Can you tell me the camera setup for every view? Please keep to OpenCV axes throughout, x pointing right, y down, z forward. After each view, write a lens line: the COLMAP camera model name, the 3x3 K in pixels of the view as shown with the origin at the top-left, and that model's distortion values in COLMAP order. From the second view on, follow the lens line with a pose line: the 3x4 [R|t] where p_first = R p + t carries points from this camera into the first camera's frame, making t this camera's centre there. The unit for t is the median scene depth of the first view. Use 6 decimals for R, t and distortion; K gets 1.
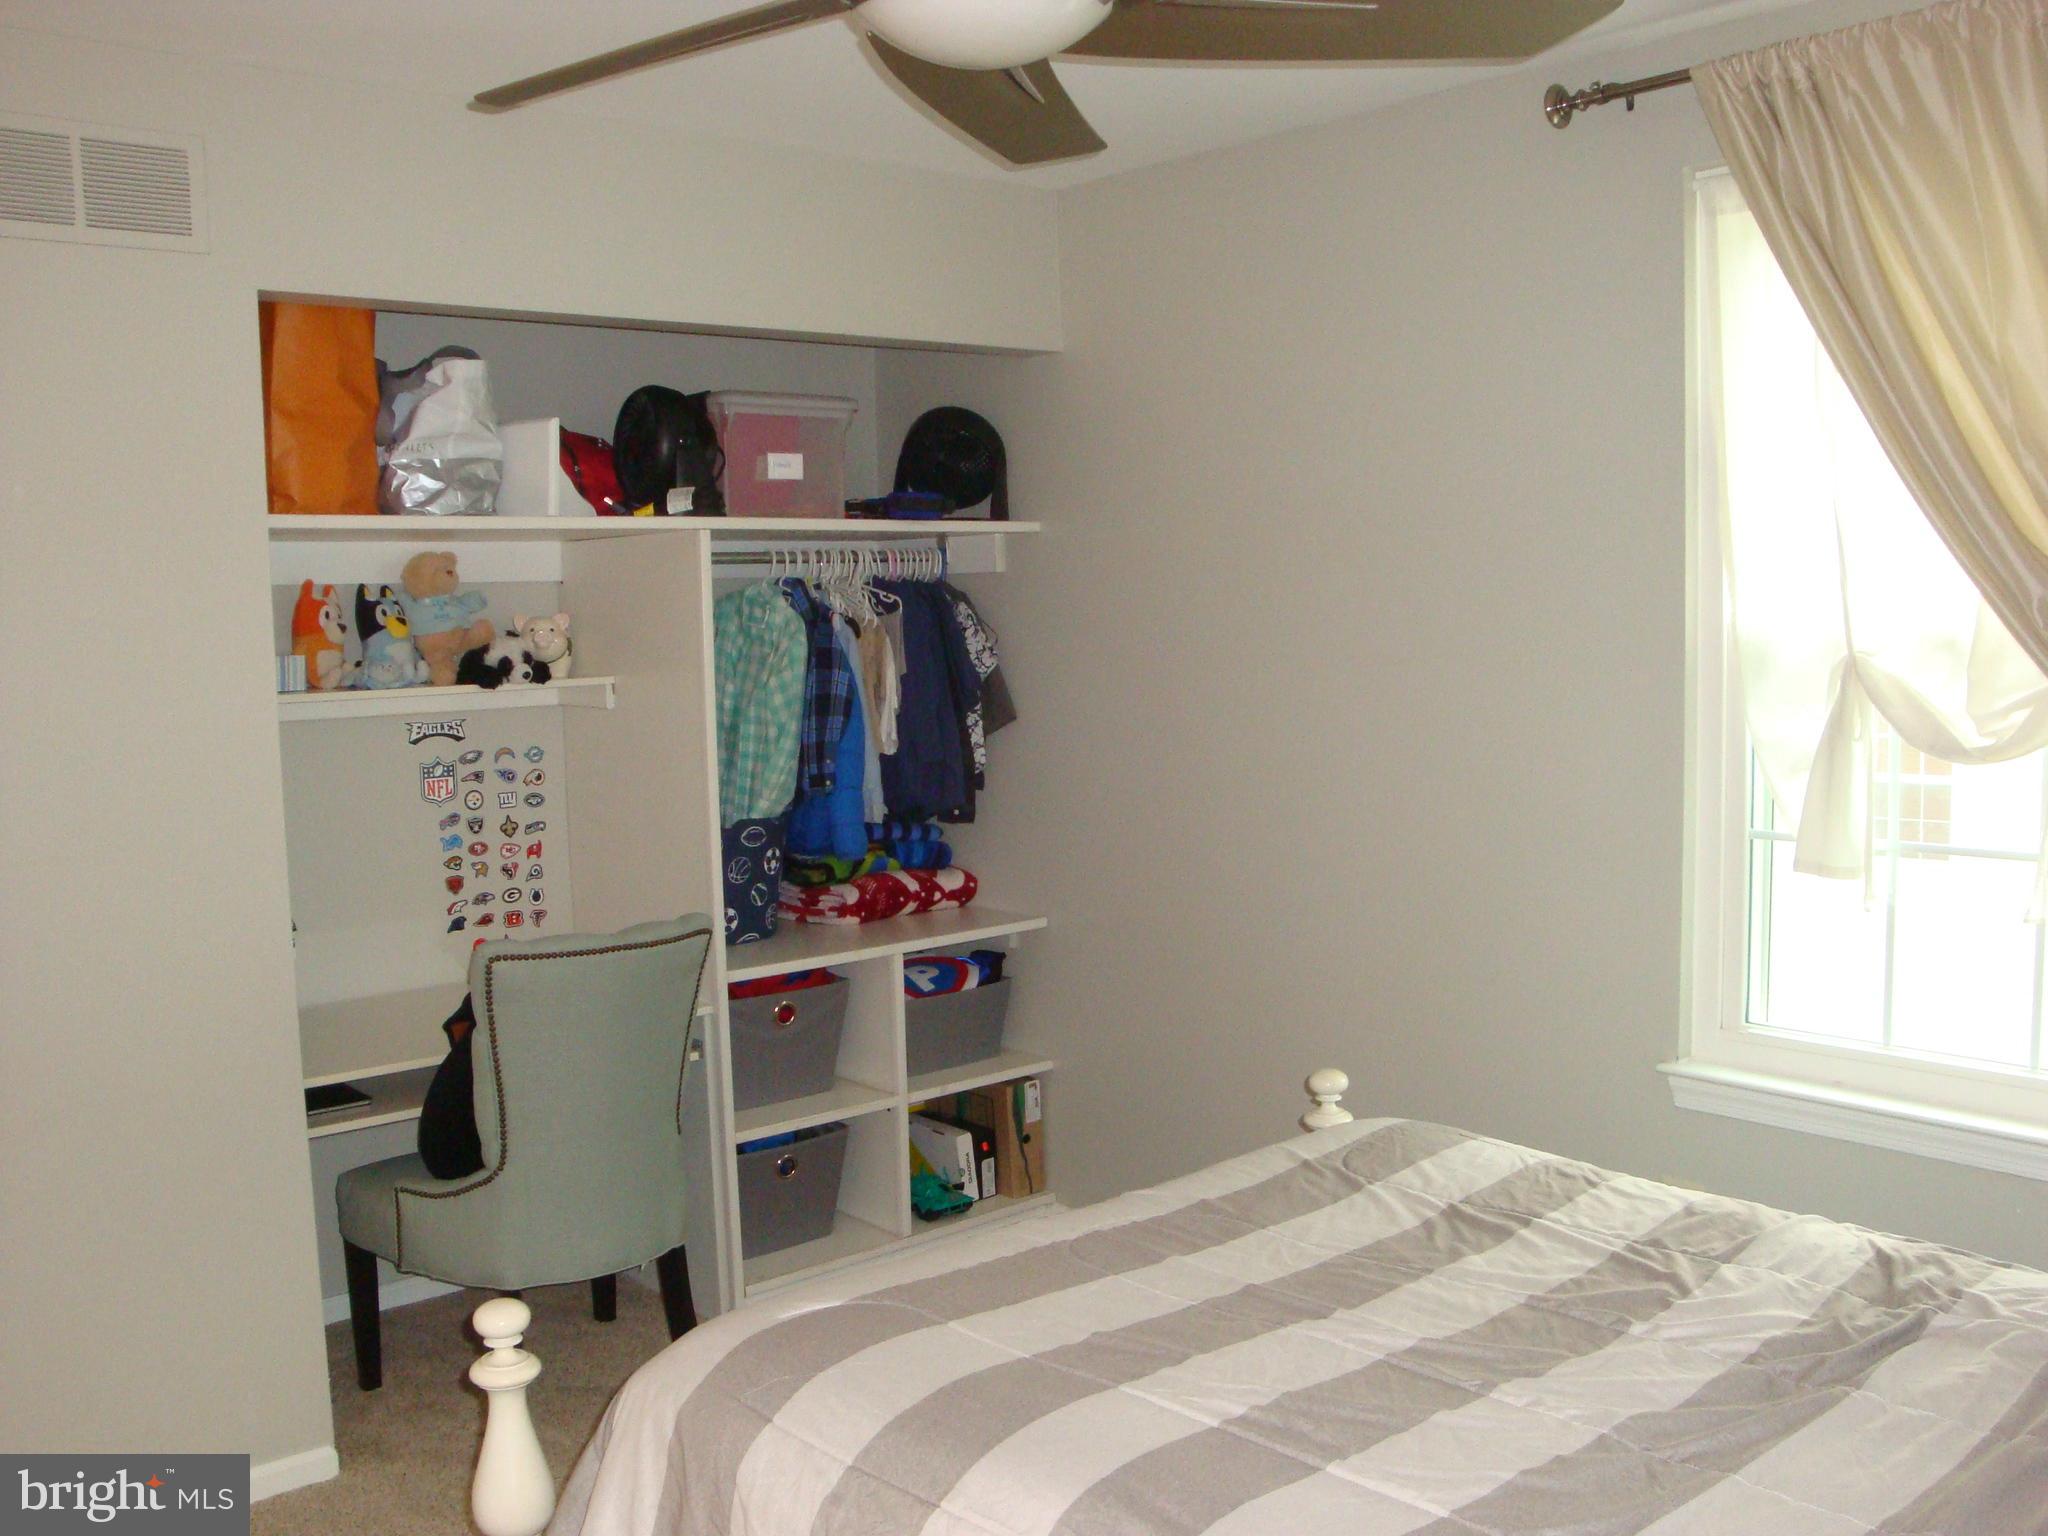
lens RADIAL K [[1866.7, 0, 1022.5], [0, 1866.7, 781.5], [0, 0, 1]] dist [-0.155493, 0.143881]
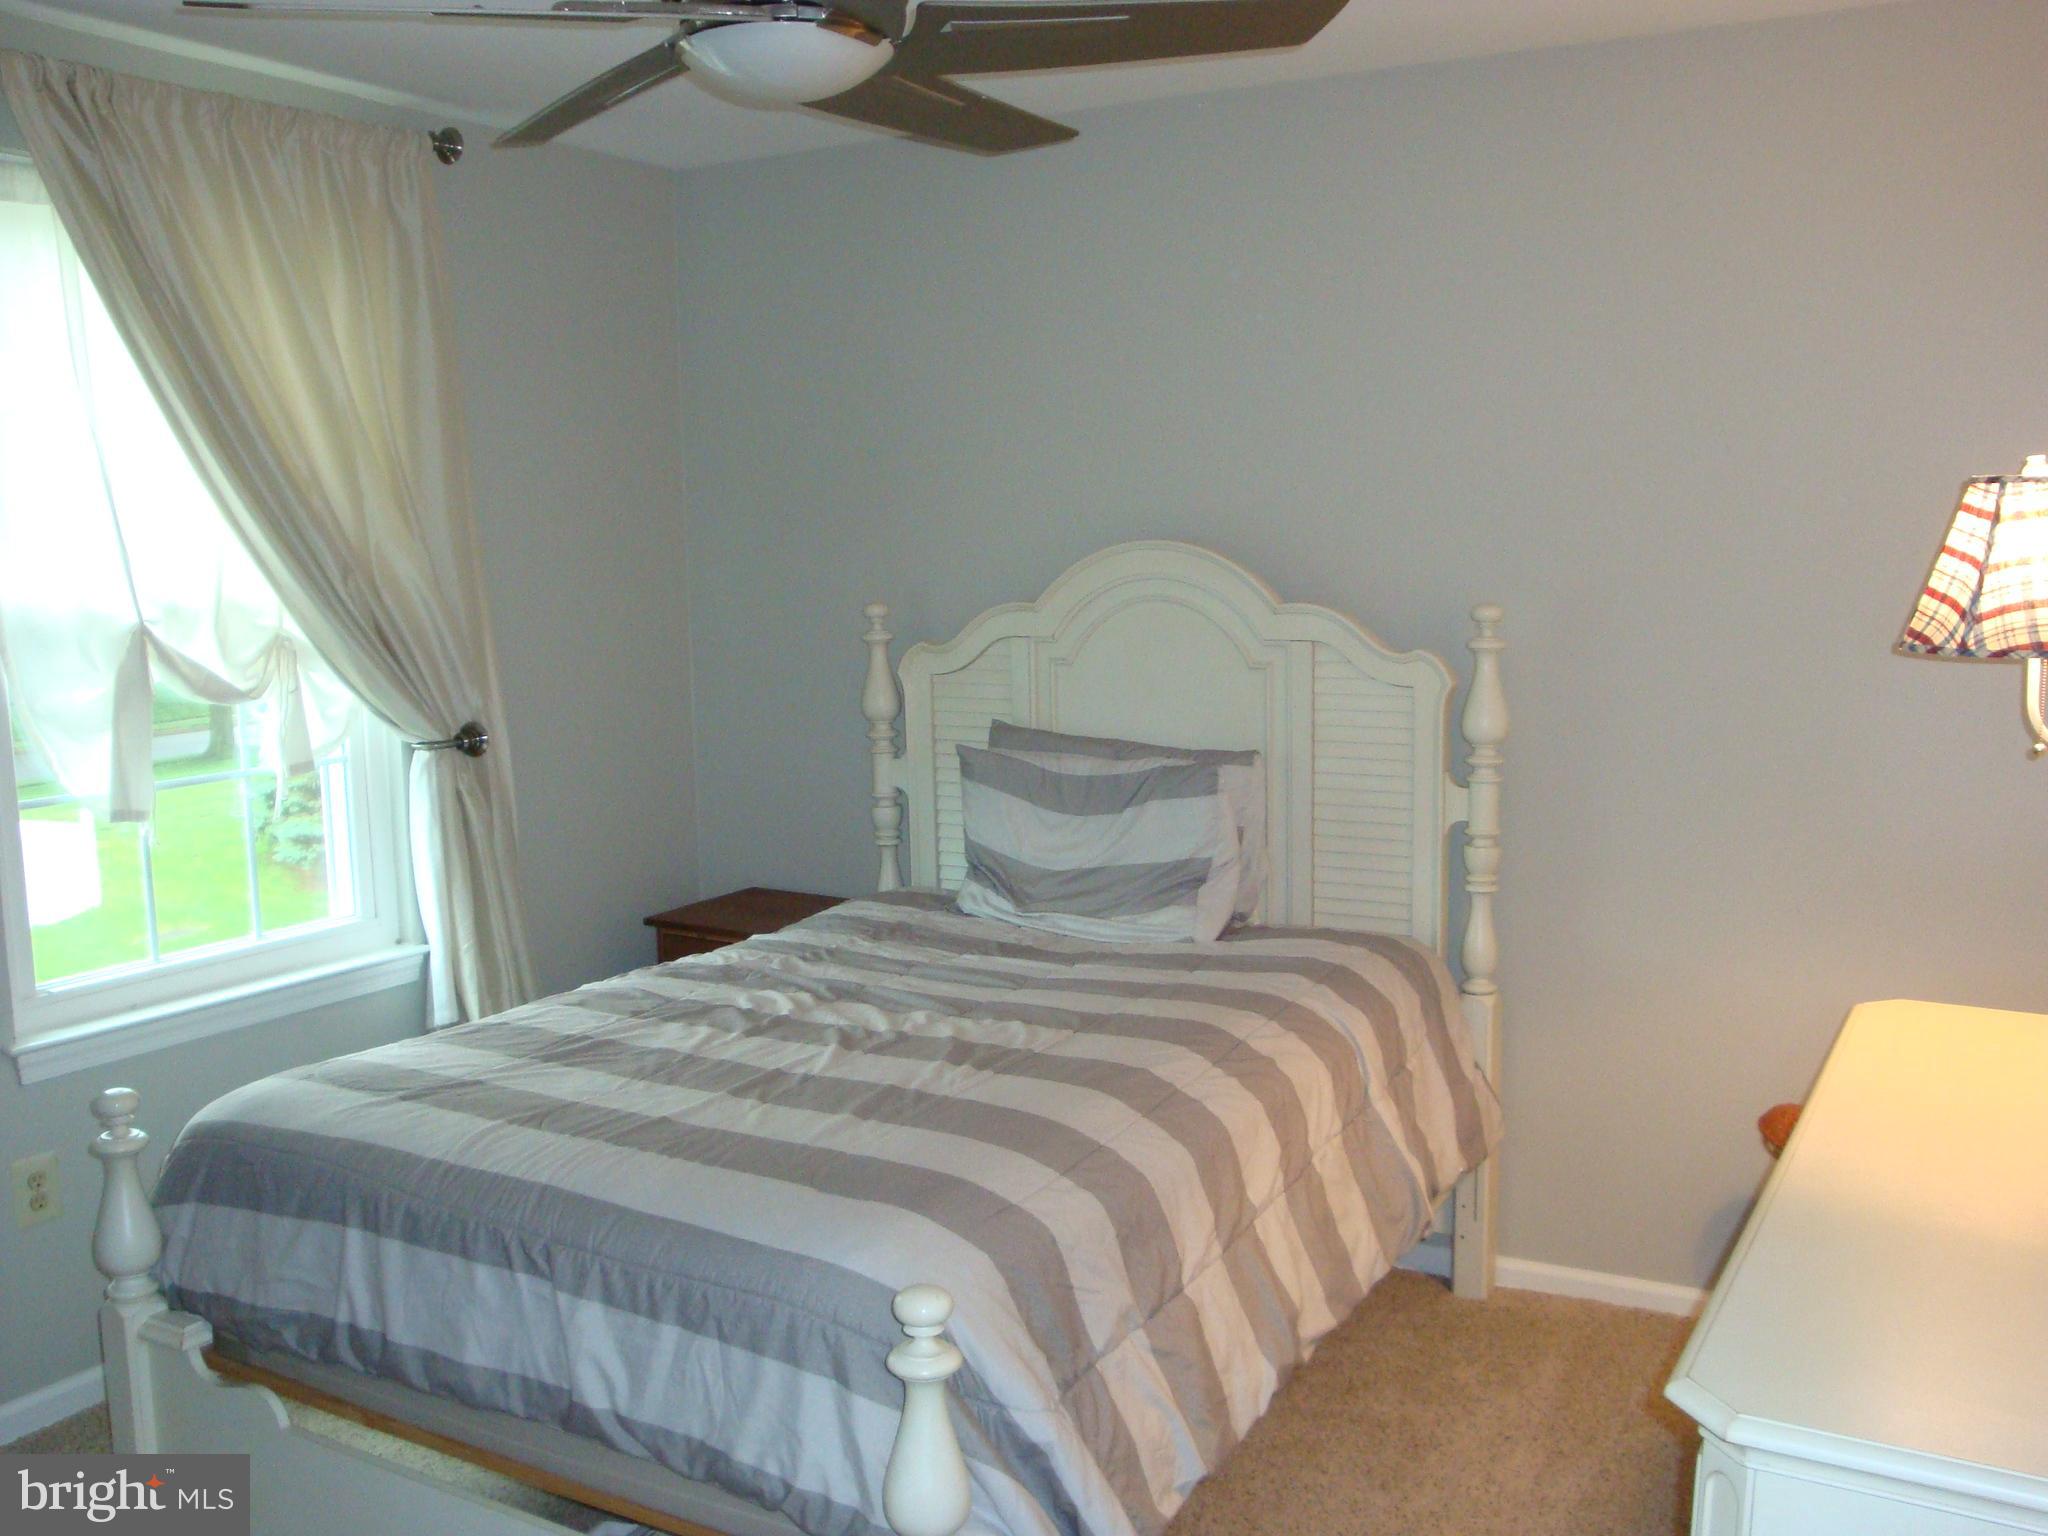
lens RADIAL K [[1866.7, 0, 1022.5], [0, 1866.7, 781.5], [0, 0, 1]] dist [-0.155493, 0.143881]
pose [[-0.363515, -0.075225, 0.928546, -1.006168], [0.109955, 0.986303, 0.122950, -0.062435], [-0.925077, 0.146792, -0.350264, 1.116598]]
